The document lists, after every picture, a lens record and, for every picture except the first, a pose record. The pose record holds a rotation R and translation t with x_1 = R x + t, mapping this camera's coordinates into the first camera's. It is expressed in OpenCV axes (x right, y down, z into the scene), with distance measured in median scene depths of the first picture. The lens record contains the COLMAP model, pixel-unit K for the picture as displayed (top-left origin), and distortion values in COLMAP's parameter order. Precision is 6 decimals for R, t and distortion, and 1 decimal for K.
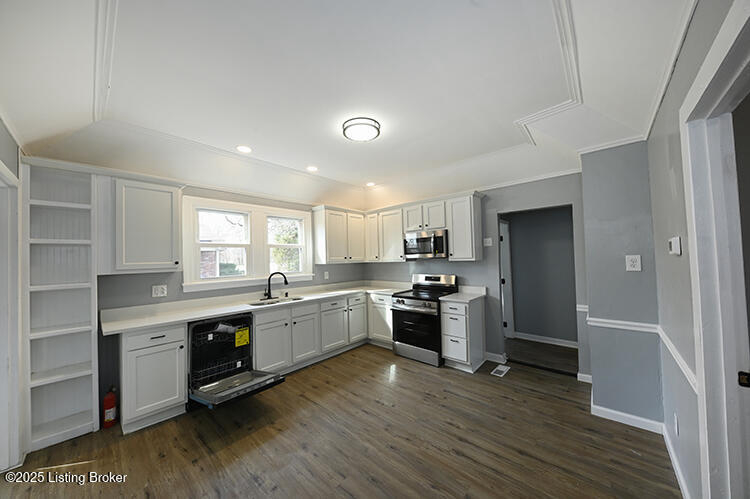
lens RADIAL K [[255.9, 0, 375.0], [0, 255.9, 251.2], [0, 0, 1]] dist [0.000790, -0.000005]
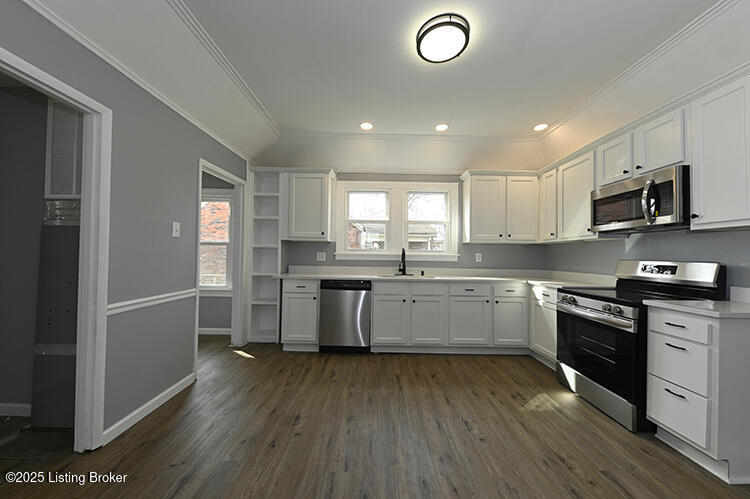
lens RADIAL K [[262.6, 0, 374.8], [0, 262.6, 251.3], [0, 0, 1]] dist [-0.000513, -0.000196]
pose [[0.669436, 0.023214, -0.742507, 0.261762], [-0.013653, 0.999727, 0.018947, 0.077172], [0.742744, -0.002546, 0.669571, 0.239022]]
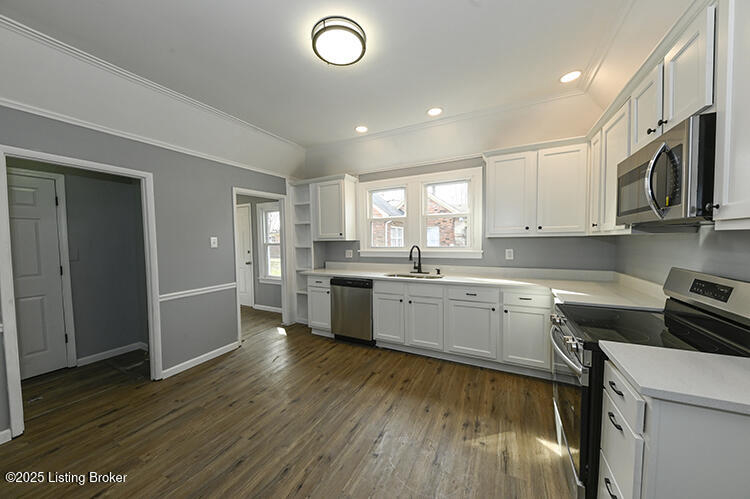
lens RADIAL K [[255.9, 0, 375.0], [0, 255.9, 251.2], [0, 0, 1]] dist [0.000790, -0.000005]
pose [[0.263414, 0.064096, -0.962551, 0.459286], [0.033194, 0.996597, 0.075447, 0.028307], [0.964112, -0.051825, 0.260390, 0.594745]]
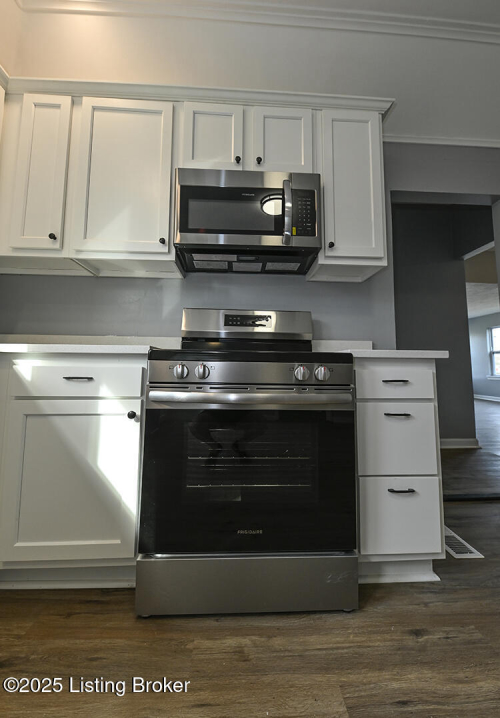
lens RADIAL K [[279.6, 0, 251.1], [0, 279.6, 338.7], [0, 0, 1]] dist [-0.007796, -0.000096]
pose [[0.705614, 0.100705, 0.701404, -0.052808], [-0.046711, 0.994307, -0.095767, 0.192963], [-0.707056, 0.034811, 0.706301, 0.802436]]
